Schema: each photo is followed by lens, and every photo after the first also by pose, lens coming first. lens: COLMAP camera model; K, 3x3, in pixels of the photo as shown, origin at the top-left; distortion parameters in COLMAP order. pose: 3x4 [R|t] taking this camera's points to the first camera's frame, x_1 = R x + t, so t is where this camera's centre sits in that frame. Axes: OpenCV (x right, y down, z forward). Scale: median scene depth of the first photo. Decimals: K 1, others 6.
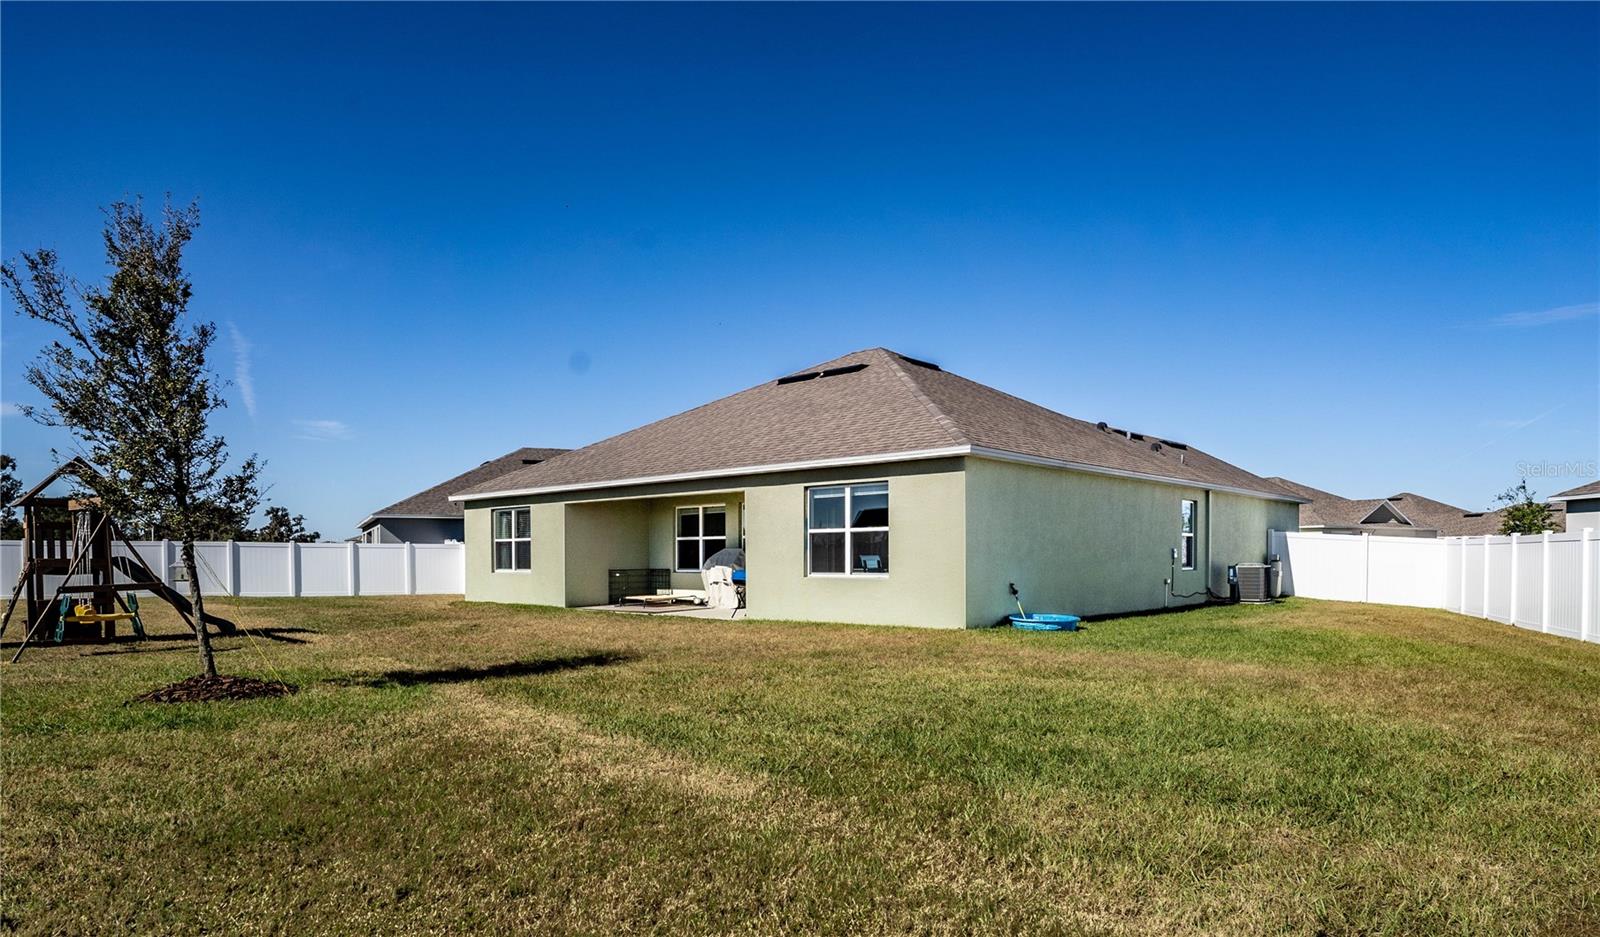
lens RADIAL K [[963.4, 0, 800.0], [0, 963.4, 468.5], [0, 0, 1]] dist [-0.002211, -0.000104]
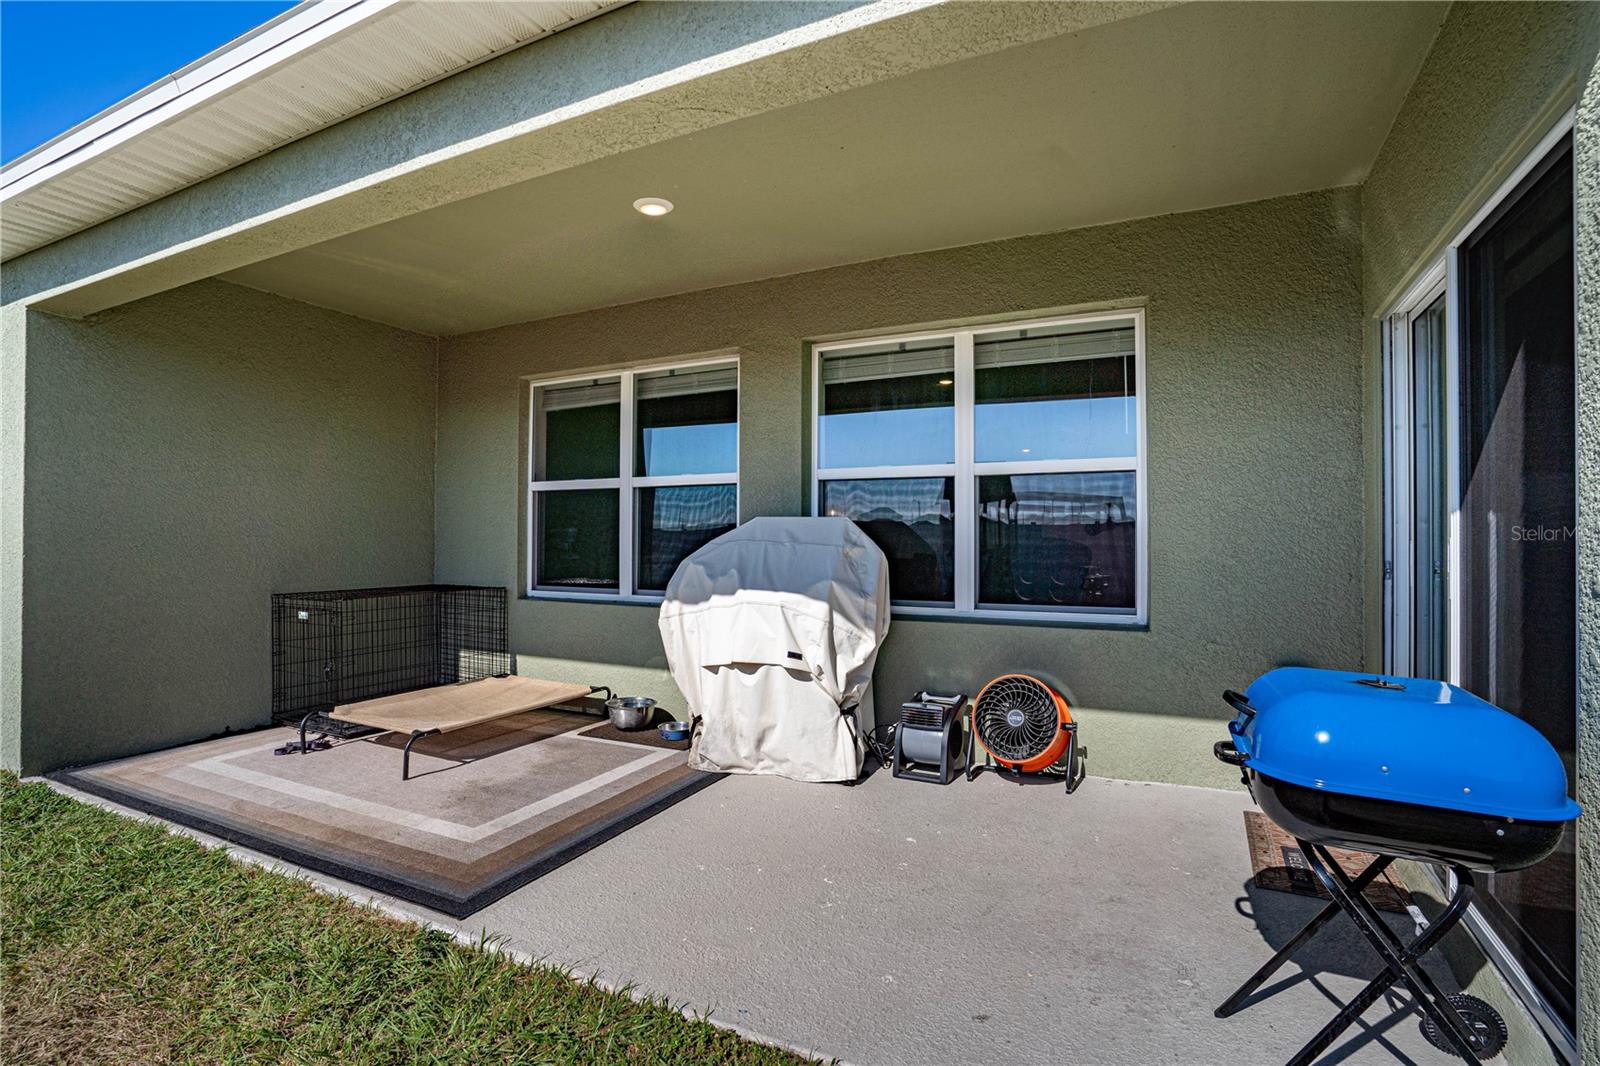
lens RADIAL K [[785.4, 0, 790.2], [0, 785.4, 531.6], [0, 0, 1]] dist [-0.082484, 0.038670]
pose [[0.961802, 0.014237, 0.273376, -0.124151], [-0.035959, 0.996564, 0.074613, 0.070430], [-0.271375, -0.081593, 0.959009, 0.795886]]
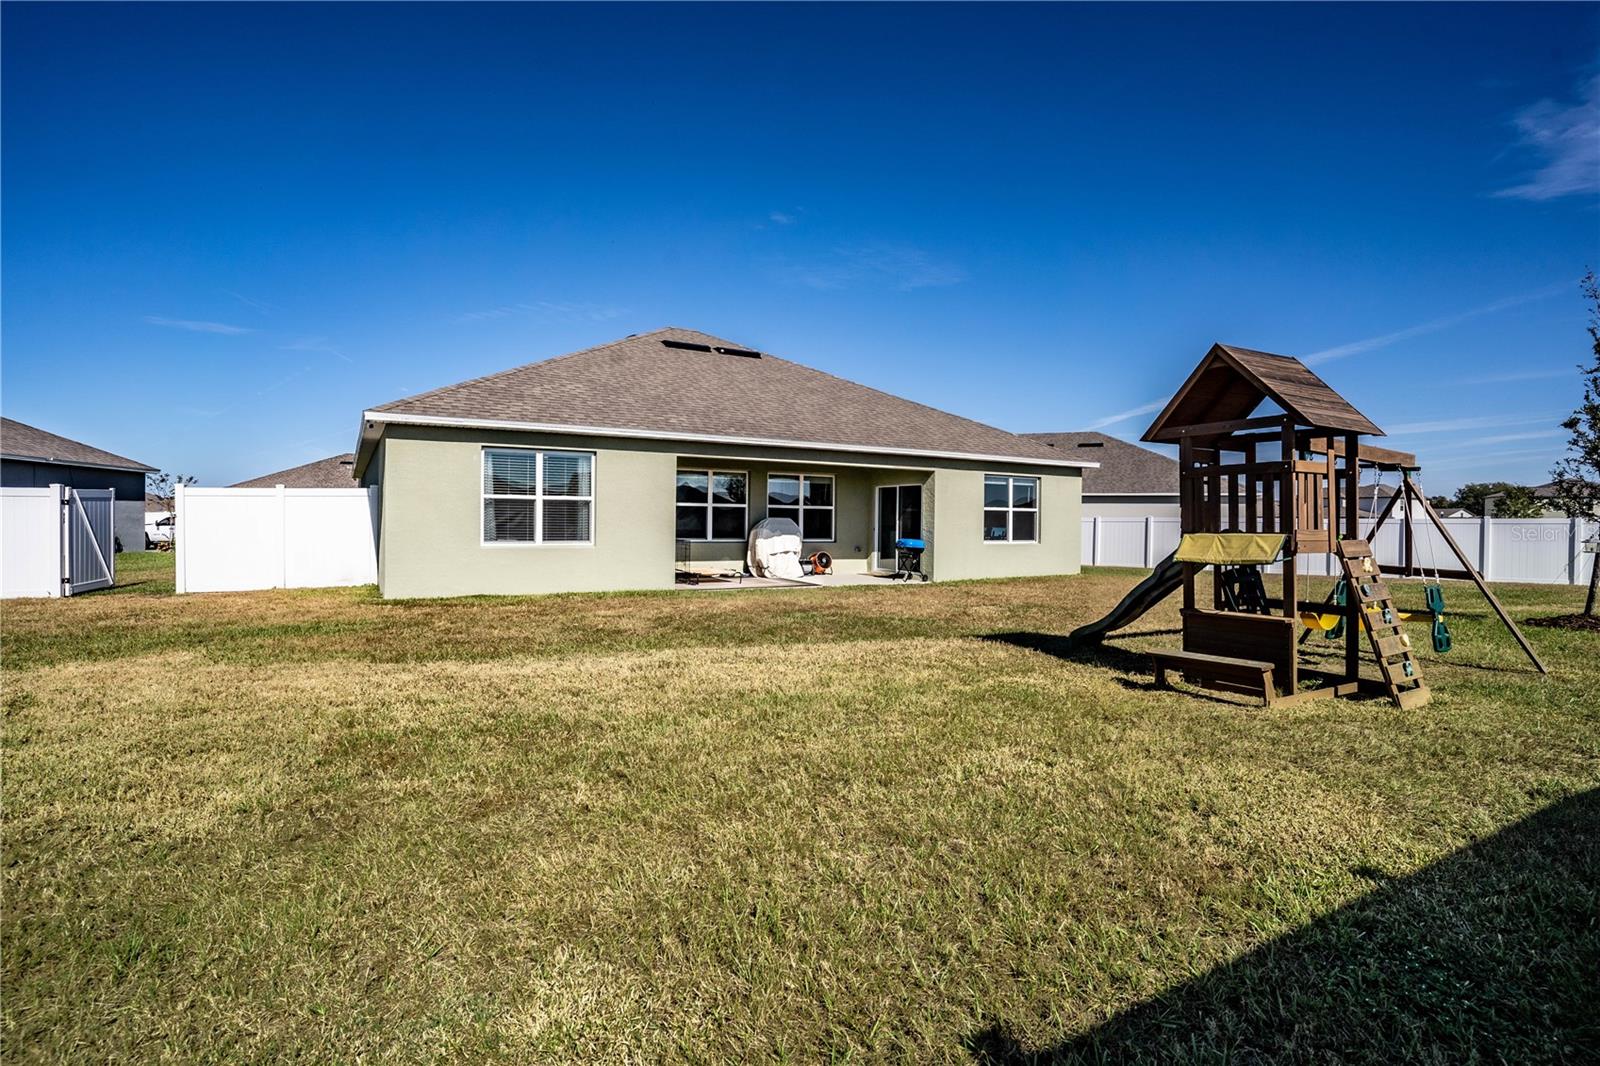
lens RADIAL K [[785.4, 0, 790.2], [0, 785.4, 531.6], [0, 0, 1]] dist [-0.082484, 0.038670]
pose [[0.303417, 0.003505, 0.952852, -0.836045], [-0.098659, 0.994734, 0.027757, 0.072163], [-0.947737, -0.102429, 0.302165, 0.728048]]
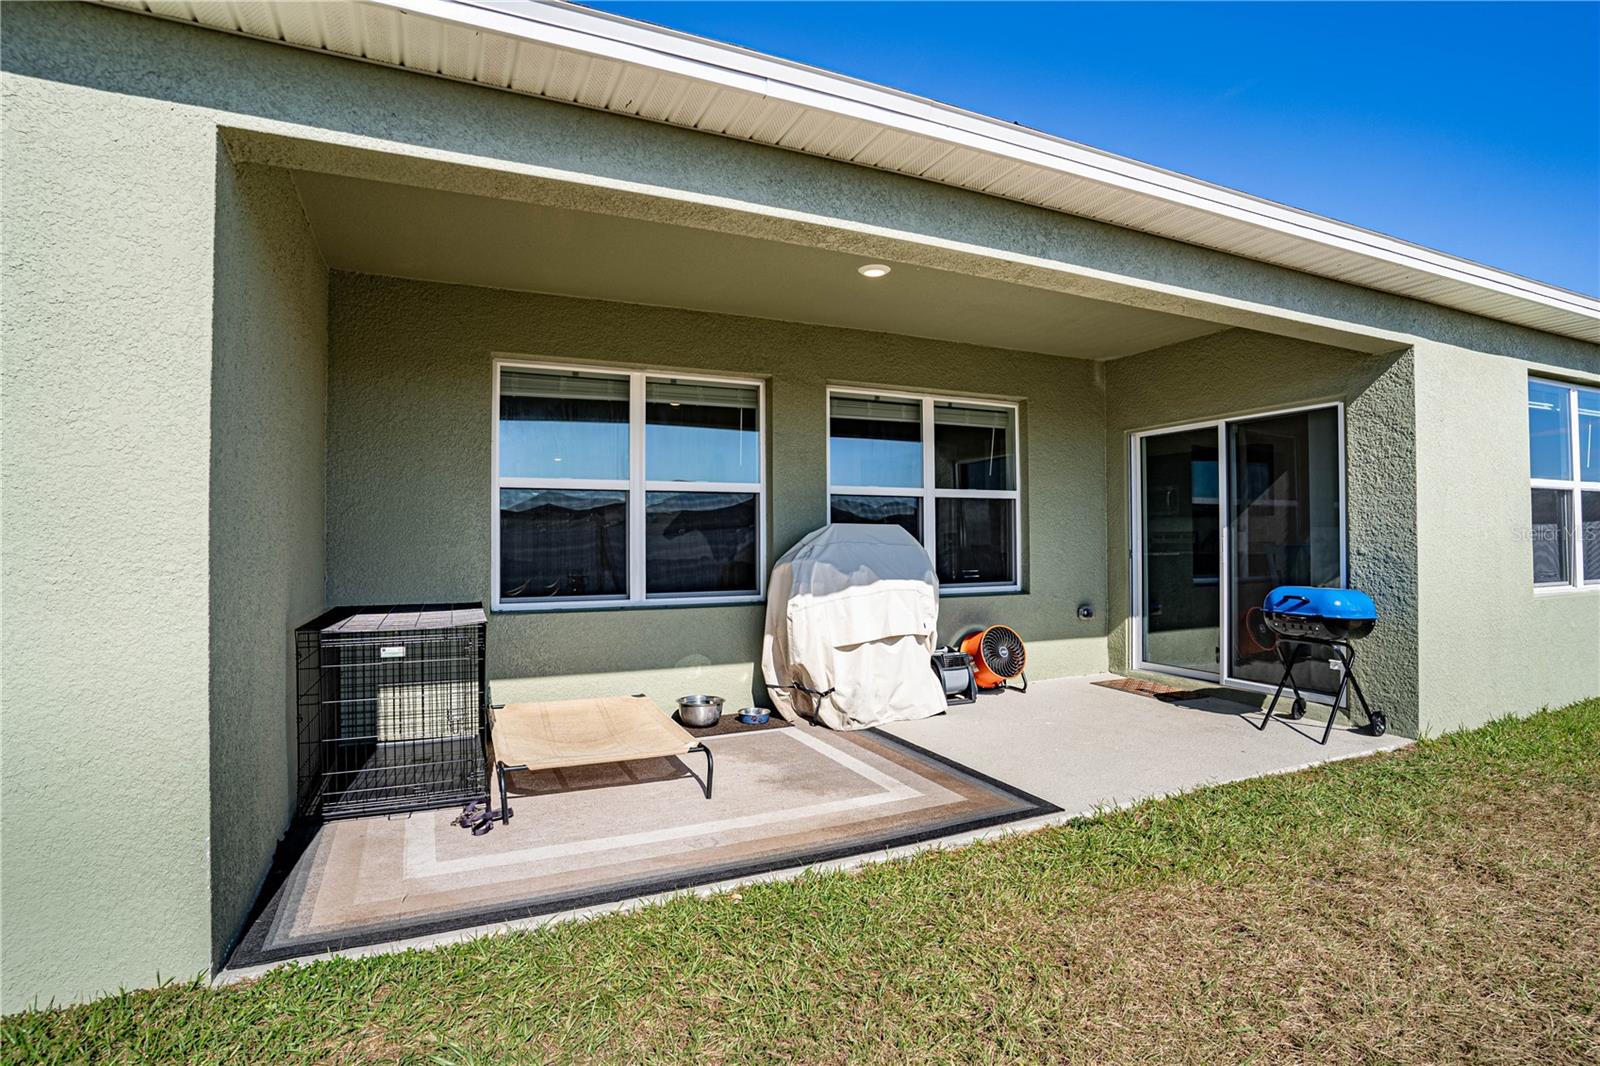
lens RADIAL K [[785.4, 0, 790.2], [0, 785.4, 531.6], [0, 0, 1]] dist [-0.082484, 0.038670]
pose [[0.391577, 0.021430, 0.919896, -0.310535], [-0.077517, 0.996943, 0.009772, 0.083412], [-0.916874, -0.075134, 0.392042, 0.907618]]
